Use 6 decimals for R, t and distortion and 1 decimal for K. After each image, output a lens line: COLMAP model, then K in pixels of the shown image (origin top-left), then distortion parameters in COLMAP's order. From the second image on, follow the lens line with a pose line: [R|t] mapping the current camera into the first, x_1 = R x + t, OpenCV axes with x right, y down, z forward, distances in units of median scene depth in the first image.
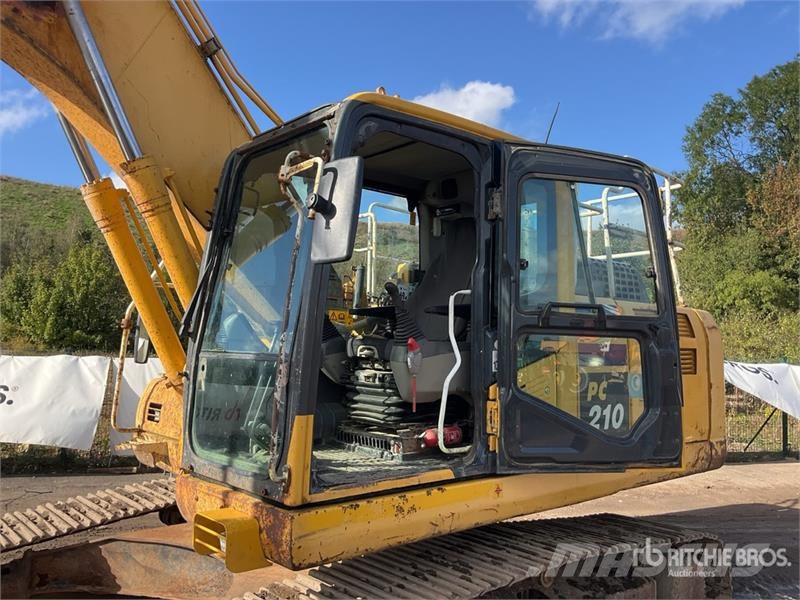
lens RADIAL K [[649.8, 0, 400.0], [0, 649.8, 300.0], [0, 0, 1]] dist [0.092787, -0.182368]
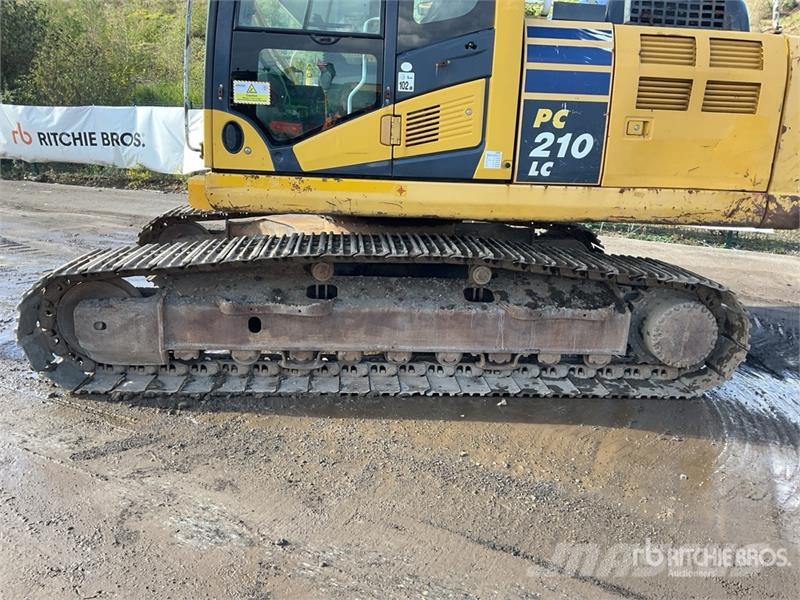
lens RADIAL K [[649.8, 0, 400.0], [0, 649.8, 300.0], [0, 0, 1]] dist [0.092787, -0.182368]
pose [[0.792615, 0.176149, -0.583723, 0.640849], [0.014636, 0.951586, 0.307033, 0.075015], [0.609546, -0.251902, 0.751664, -0.001131]]
